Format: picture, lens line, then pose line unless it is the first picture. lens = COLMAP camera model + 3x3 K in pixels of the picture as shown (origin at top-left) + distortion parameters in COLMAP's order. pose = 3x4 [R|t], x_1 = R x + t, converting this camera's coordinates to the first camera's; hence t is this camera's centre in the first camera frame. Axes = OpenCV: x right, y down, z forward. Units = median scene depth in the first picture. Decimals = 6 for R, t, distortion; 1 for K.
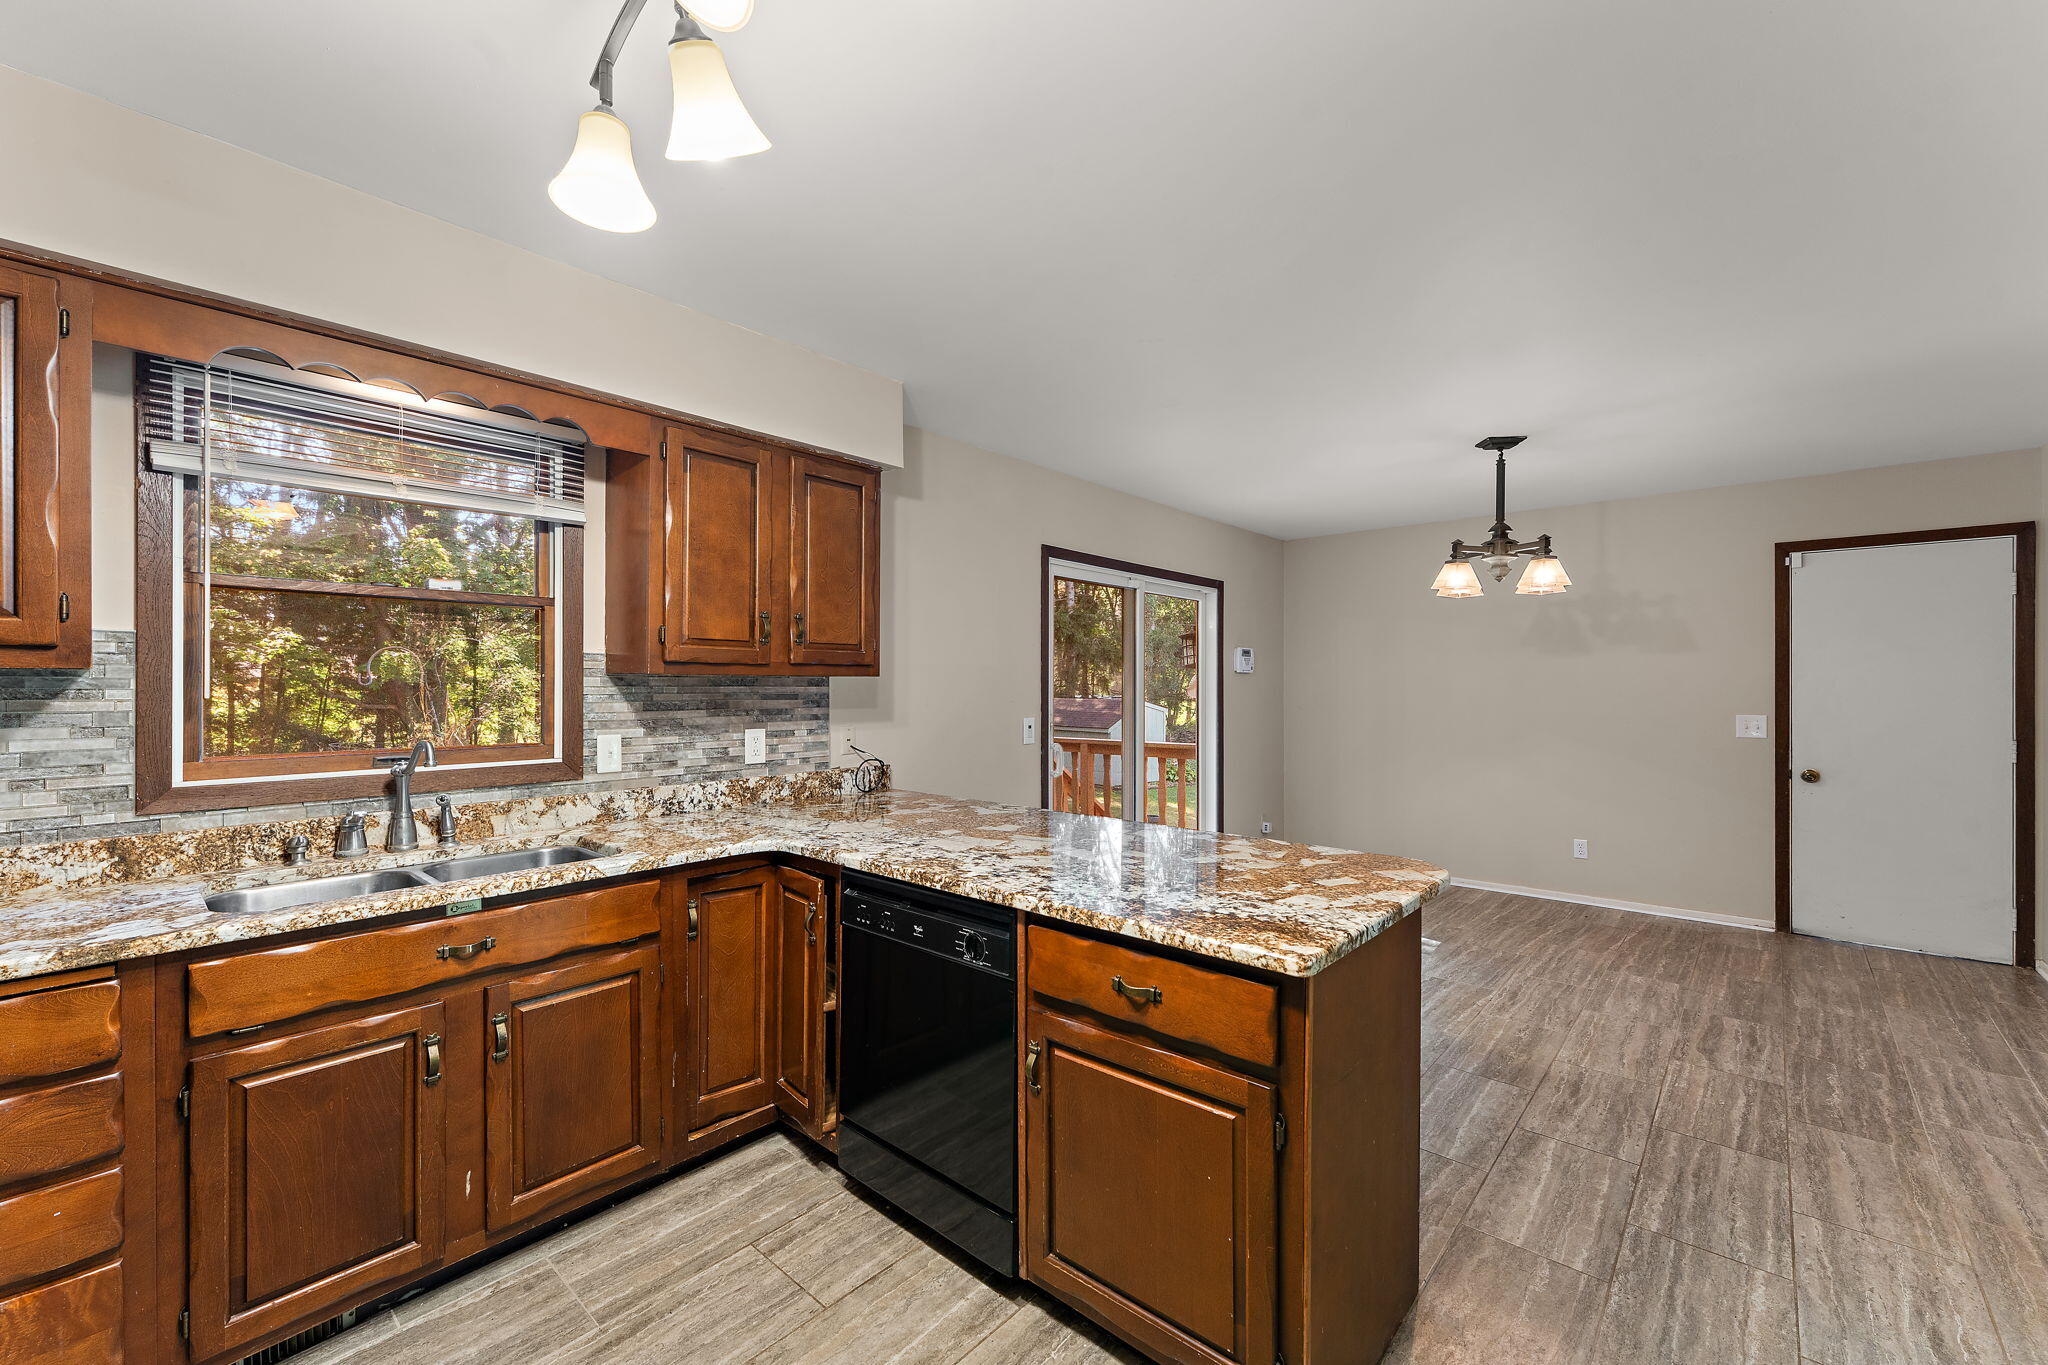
lens RADIAL K [[829.4, 0, 1017.5], [0, 829.4, 687.3], [0, 0, 1]] dist [0.001043, 0.000035]
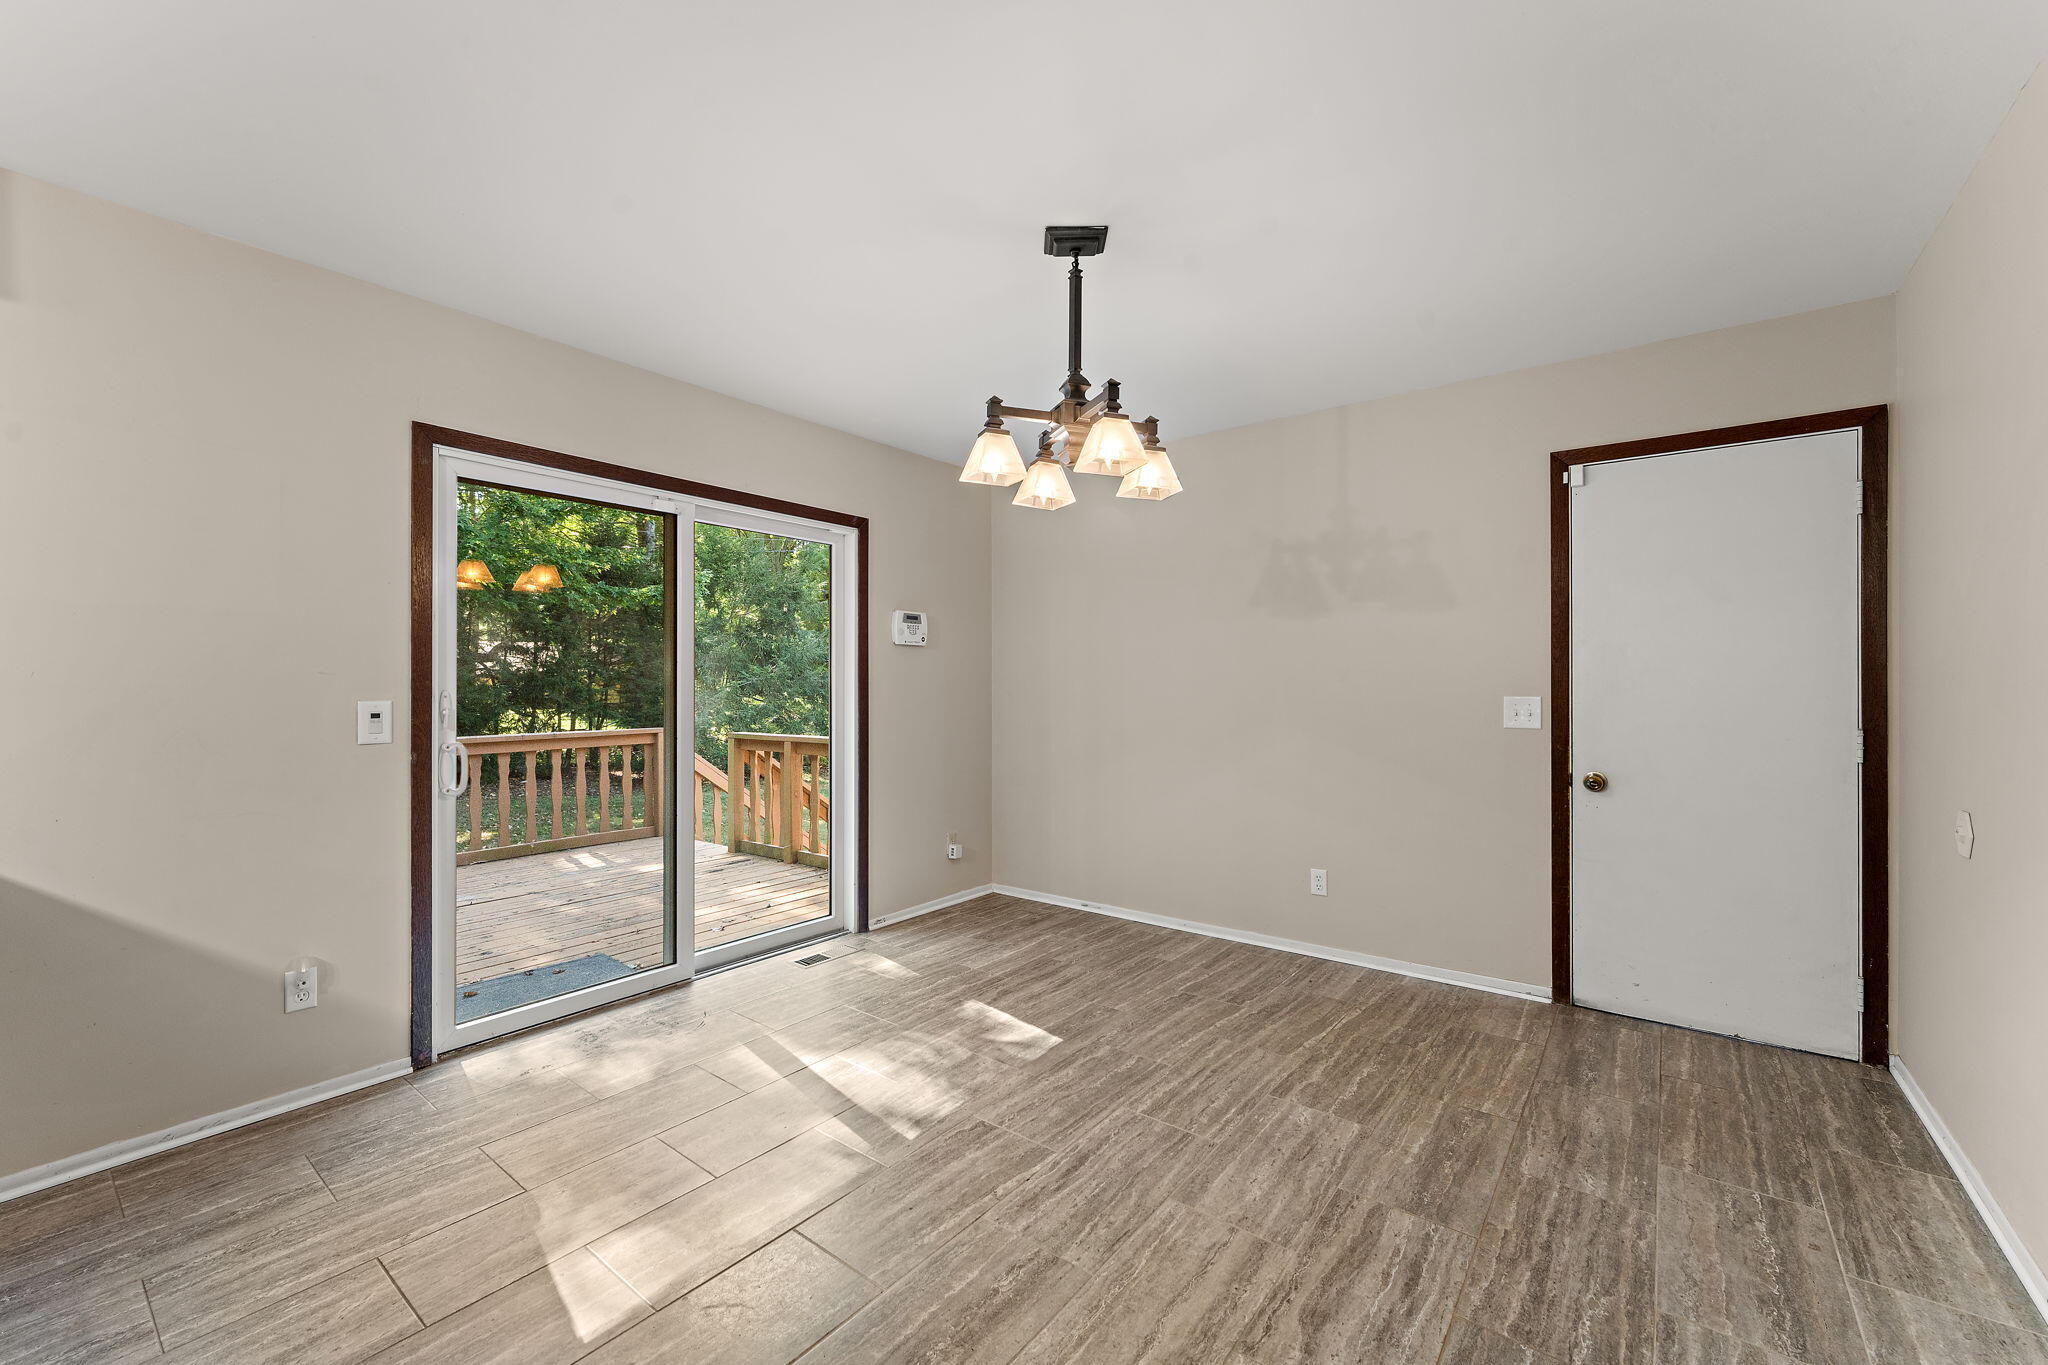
lens RADIAL K [[829.4, 0, 1016.2], [0, 829.4, 684.4], [0, 0, 1]] dist [0.001043, 0.000035]
pose [[0.997343, -0.000926, 0.072842, 0.447085], [0.000943, 1.000000, -0.000208, 0.025299], [-0.072842, 0.000276, 0.997343, 0.361029]]
